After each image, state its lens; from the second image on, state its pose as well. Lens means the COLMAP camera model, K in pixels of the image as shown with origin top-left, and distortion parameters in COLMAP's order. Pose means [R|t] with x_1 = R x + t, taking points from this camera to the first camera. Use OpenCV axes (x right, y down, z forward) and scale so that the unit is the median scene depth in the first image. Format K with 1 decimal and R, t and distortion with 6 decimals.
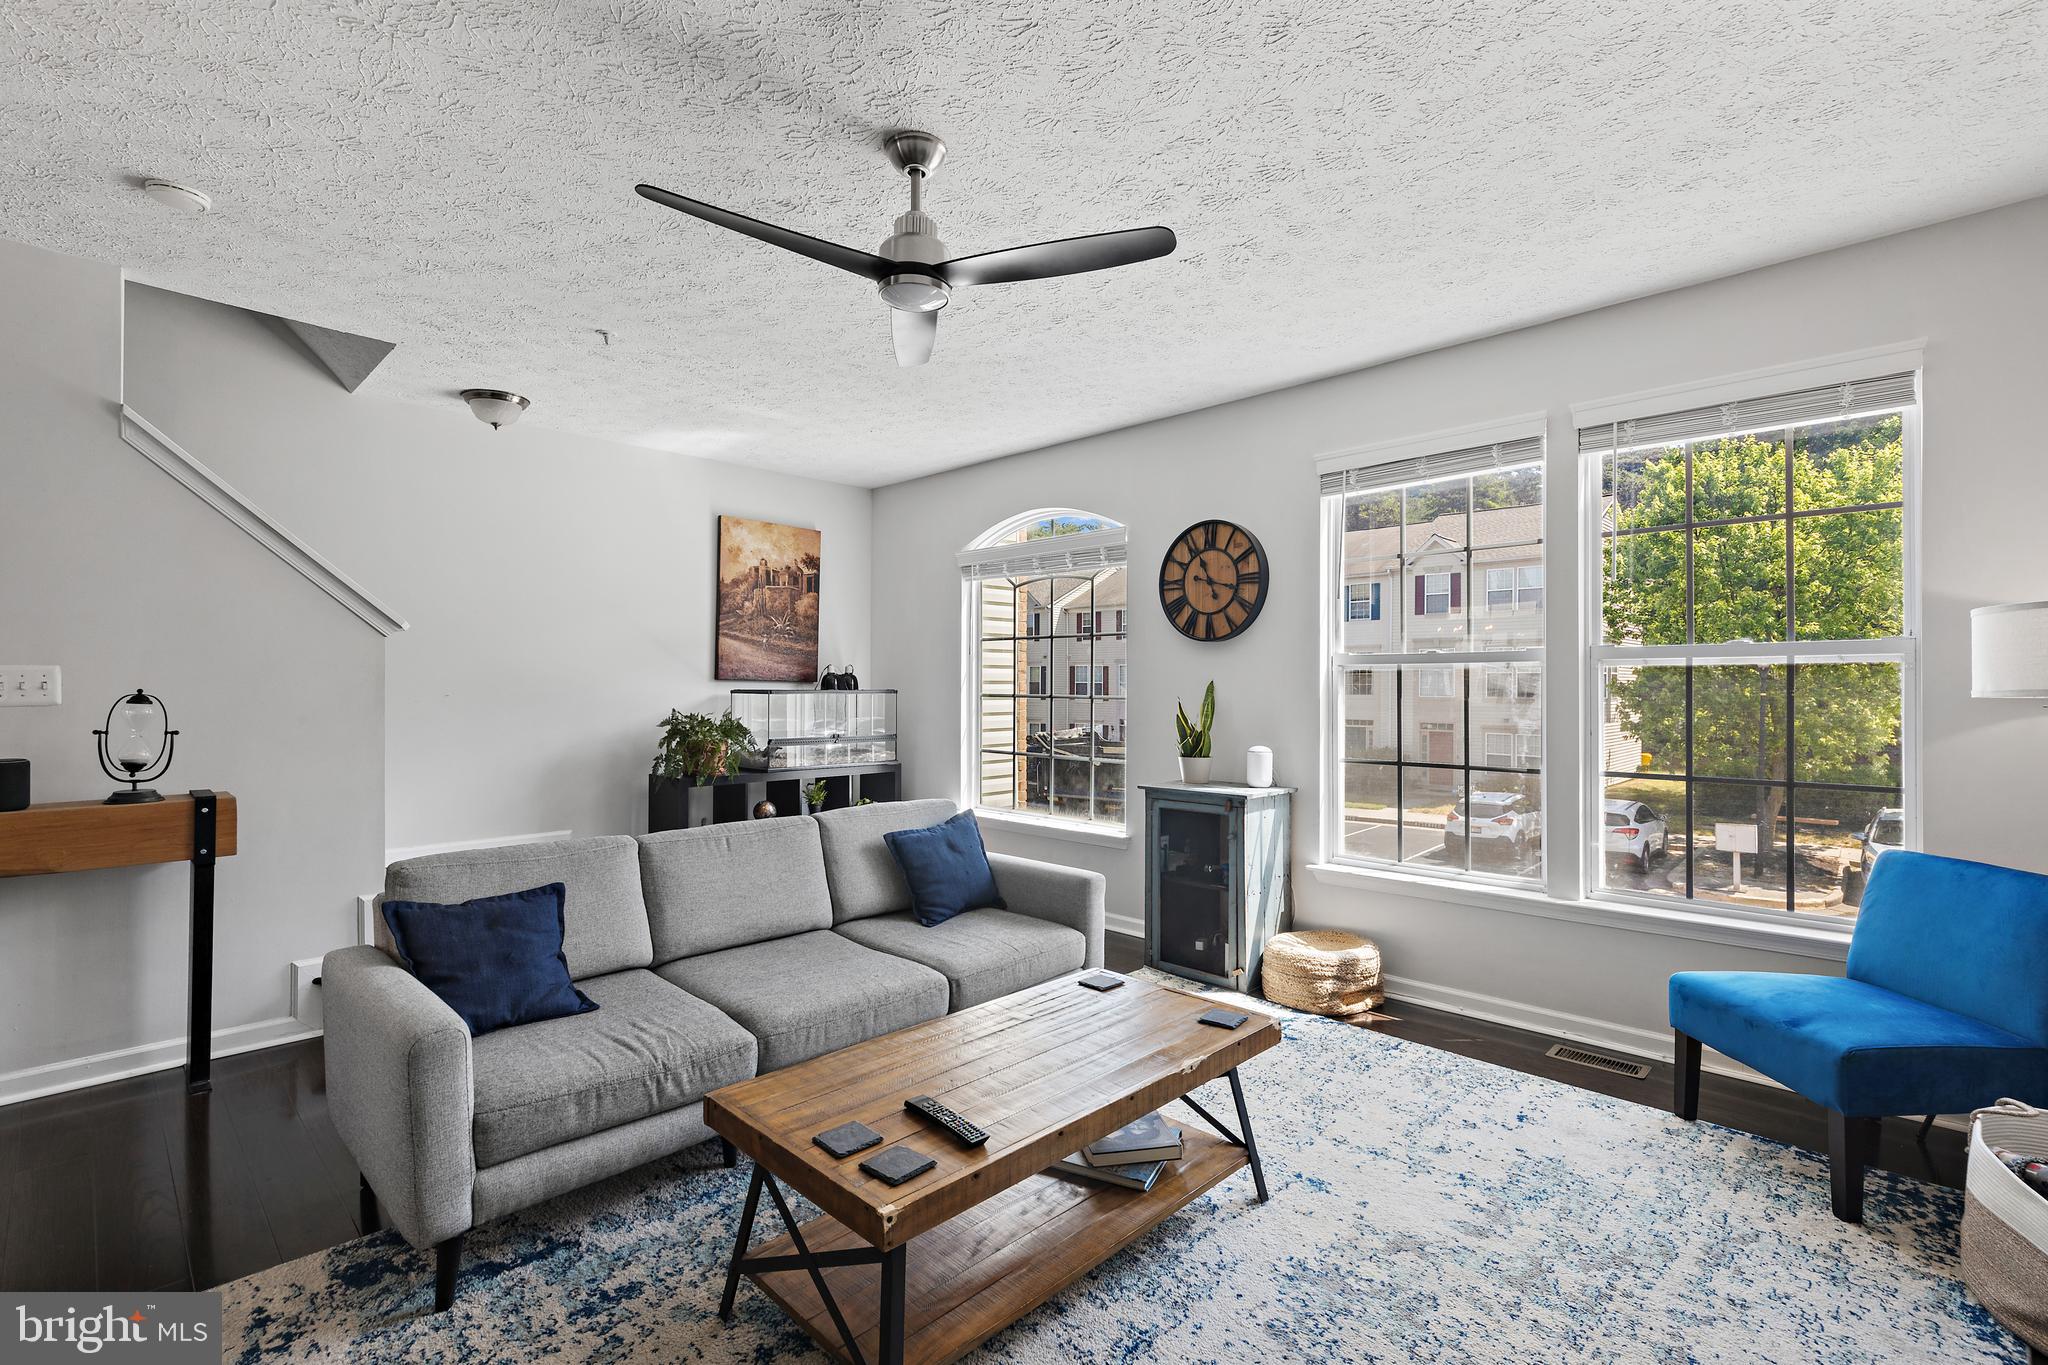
lens RADIAL K [[939.0, 0, 1036.5], [0, 939.0, 688.0], [0, 0, 1]] dist [0.013966, -0.002952]
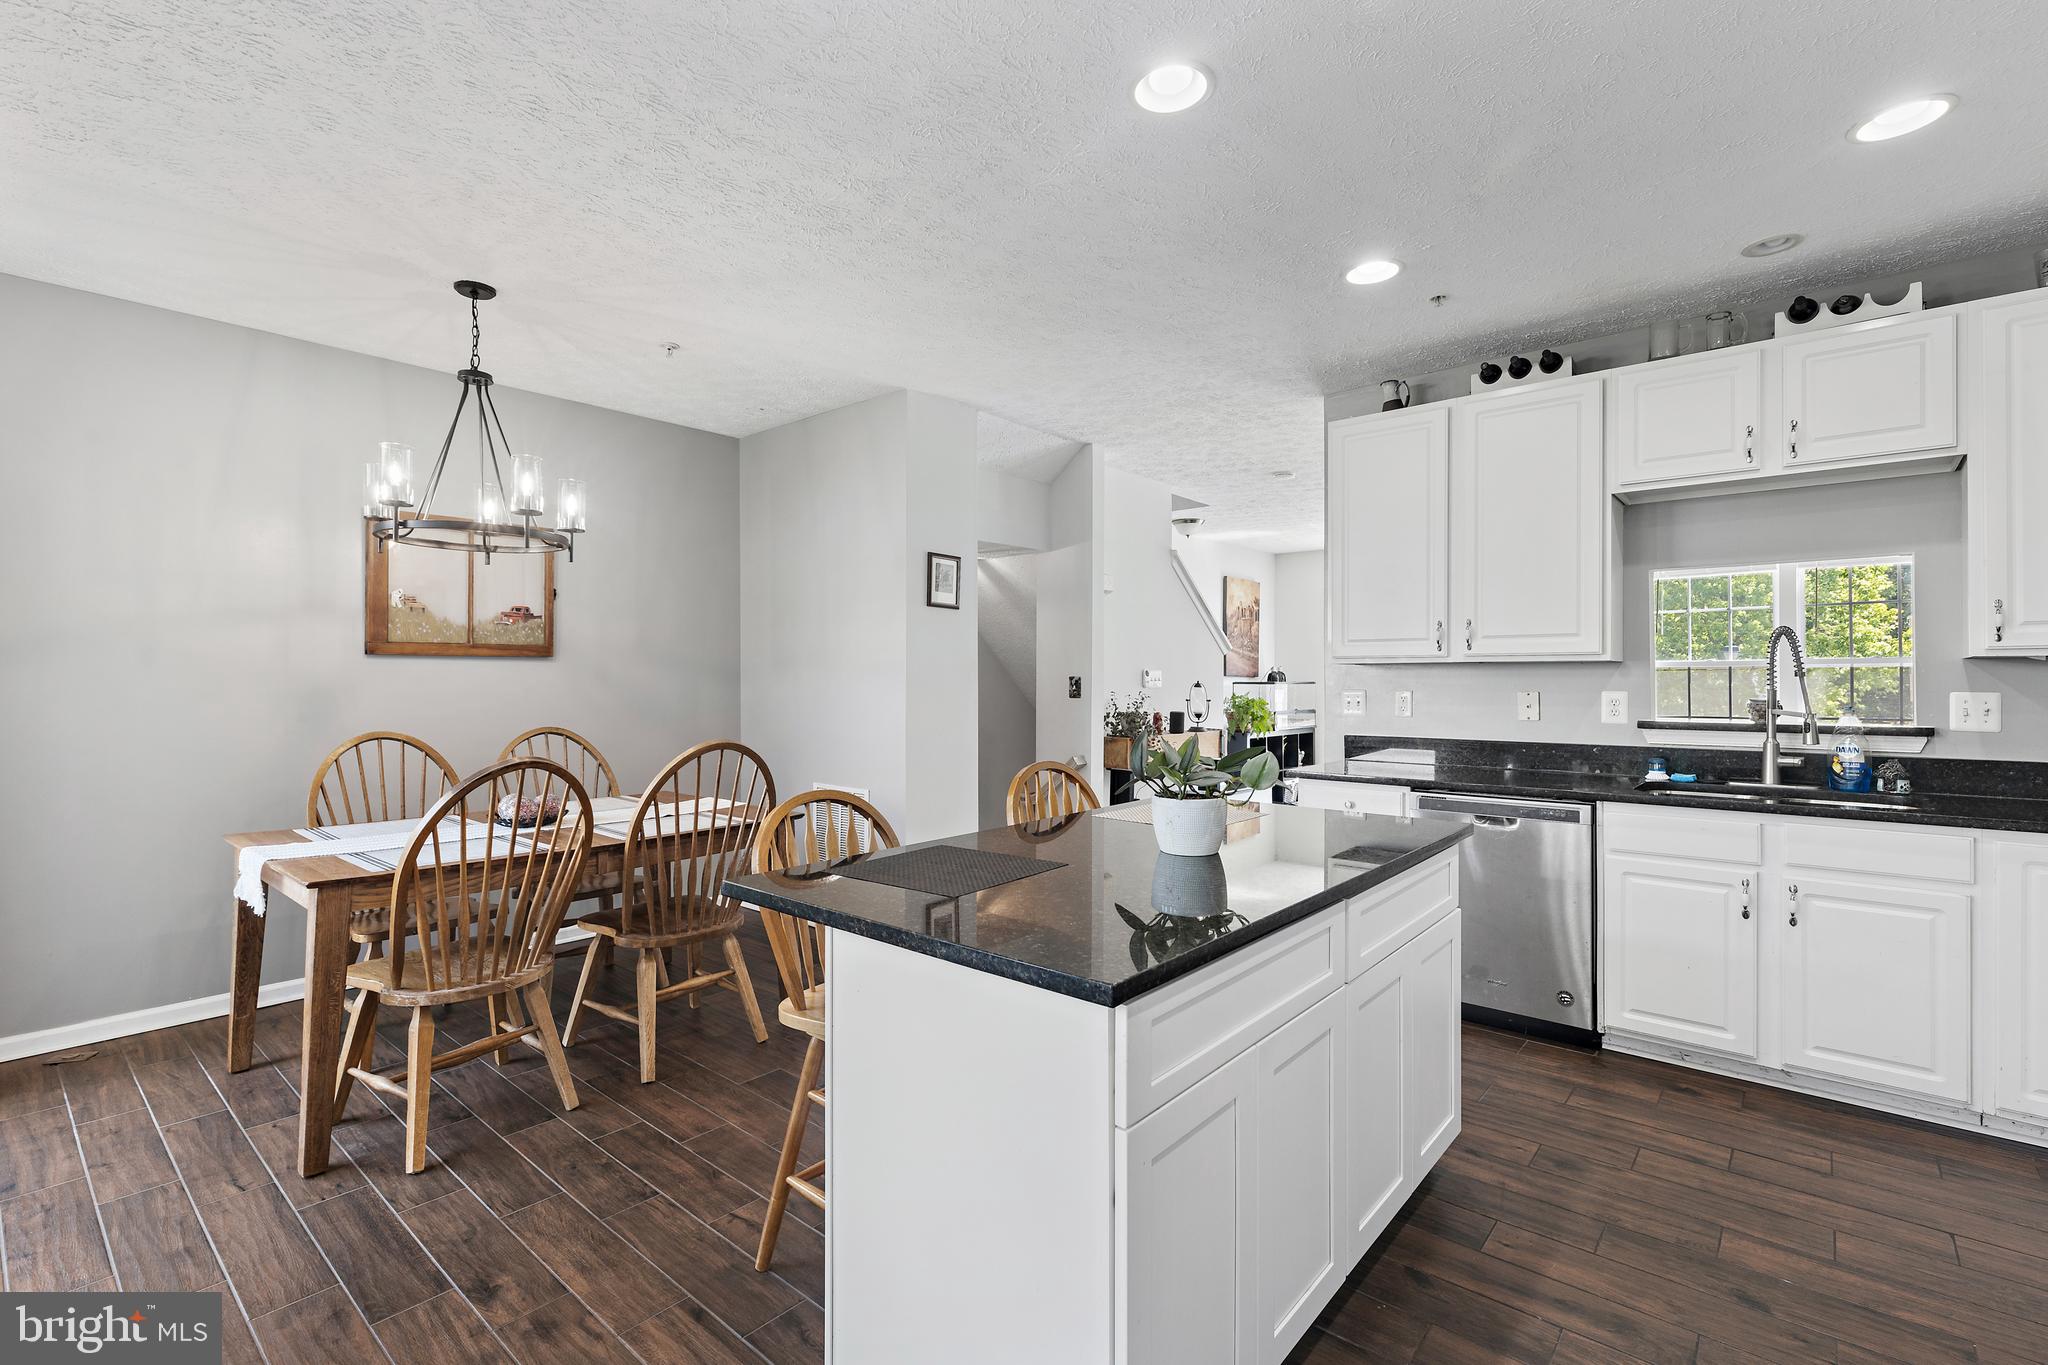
lens RADIAL K [[939.0, 0, 1032.4], [0, 939.0, 677.6], [0, 0, 1]] dist [0.013966, -0.002952]
pose [[0.997204, -0.004574, 0.074584, -1.011039], [0.005055, 0.999968, -0.006262, 0.003617], [-0.074553, 0.006621, 0.997195, -0.779212]]
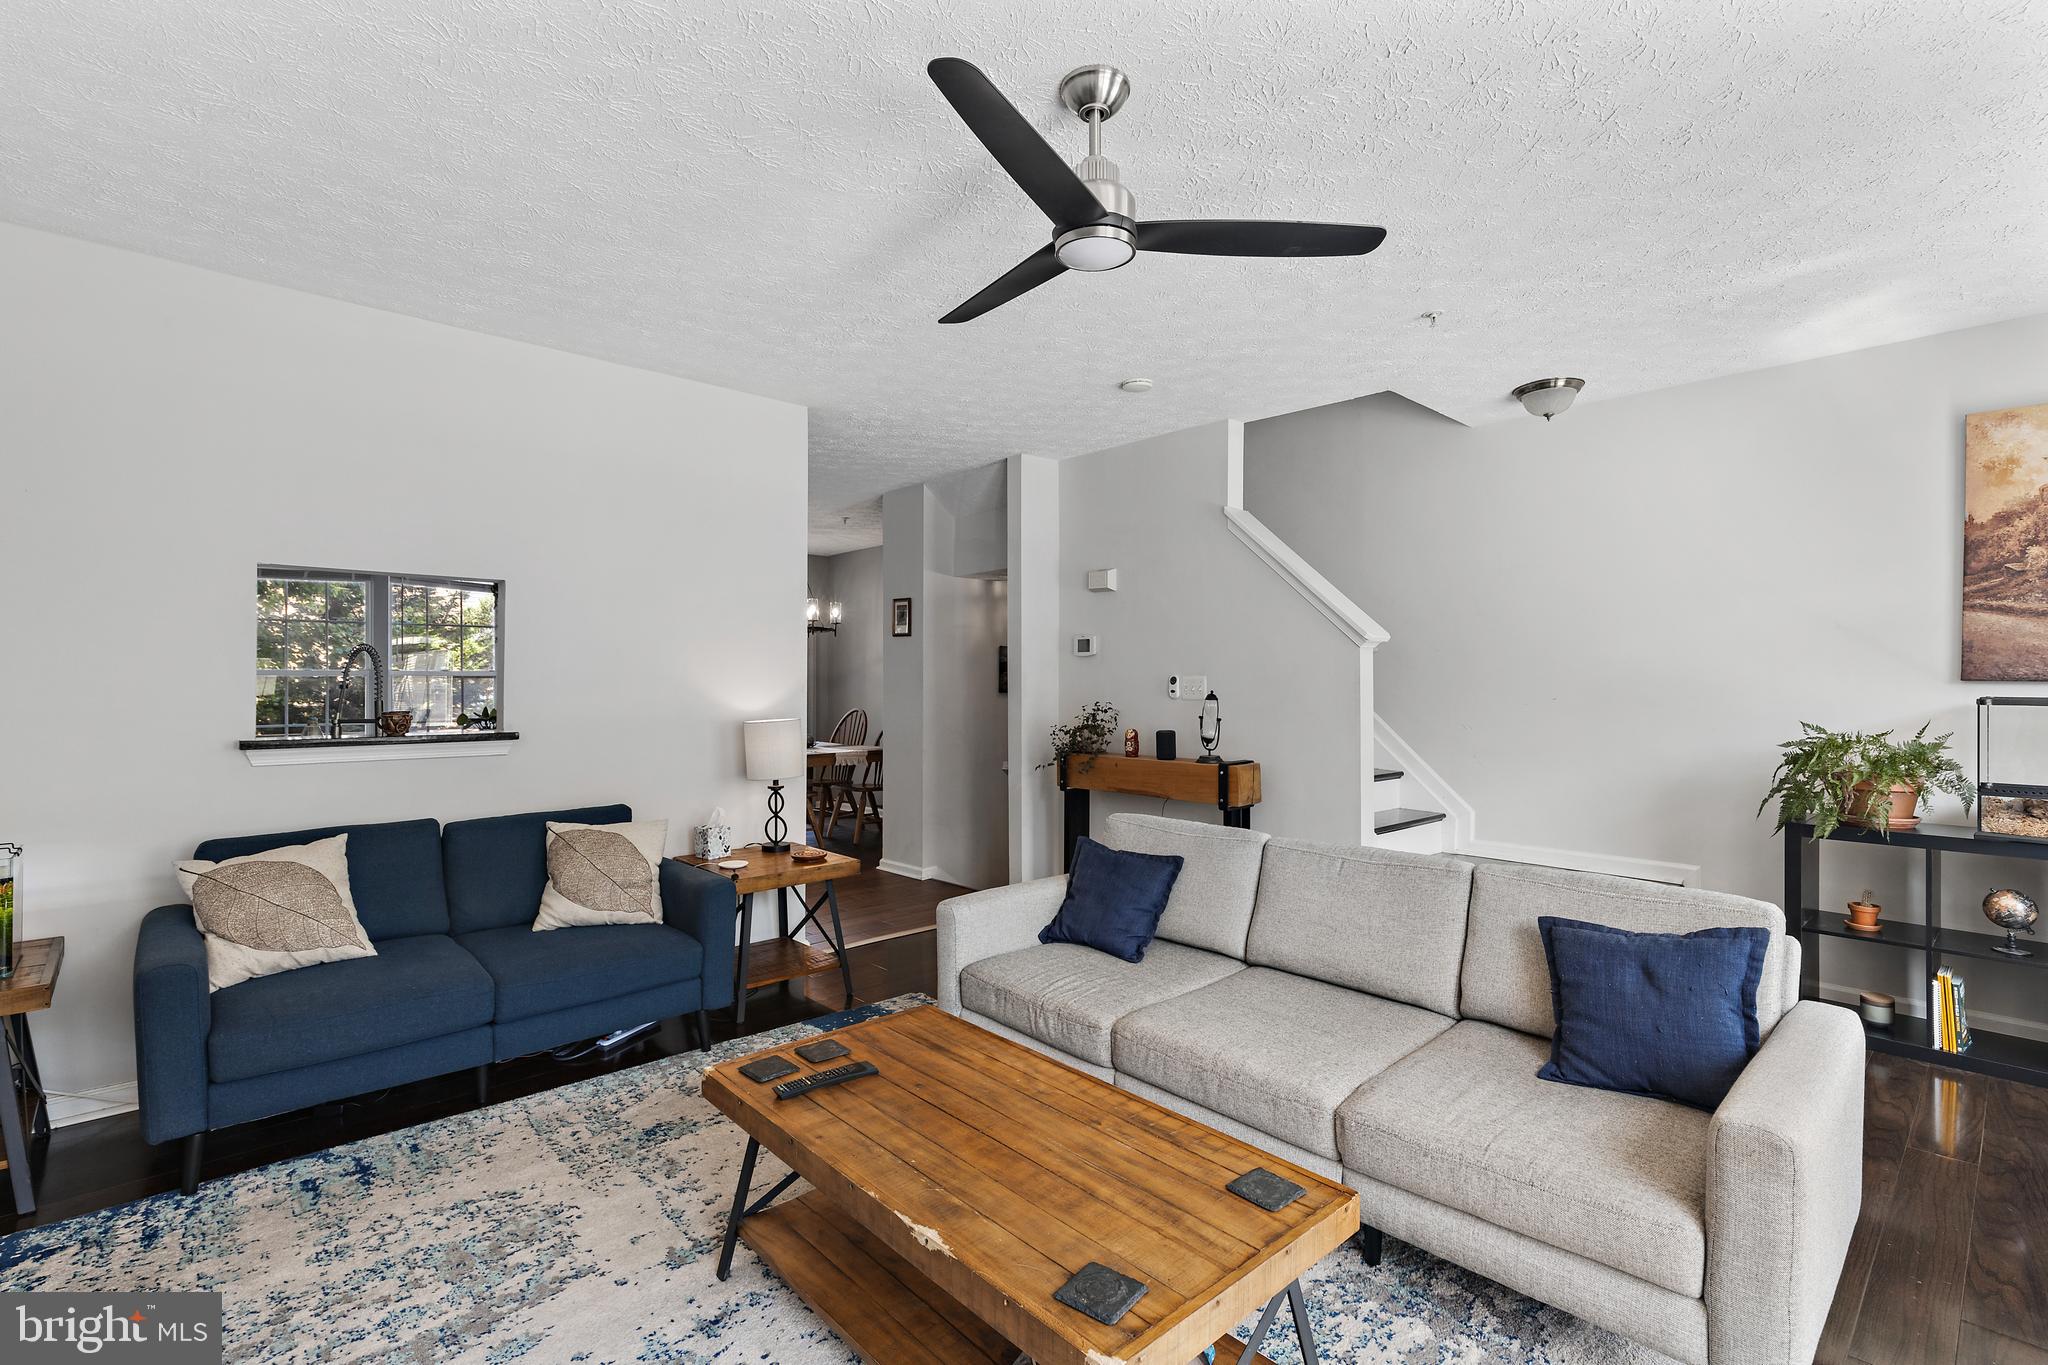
lens RADIAL K [[939.0, 0, 1022.0], [0, 939.0, 682.9], [0, 0, 1]] dist [0.013966, -0.002952]
pose [[-0.063036, -0.003090, -0.998006, 0.413004], [-0.003997, 0.999988, -0.002844, -0.004076], [0.998003, 0.003809, -0.063048, 0.533338]]
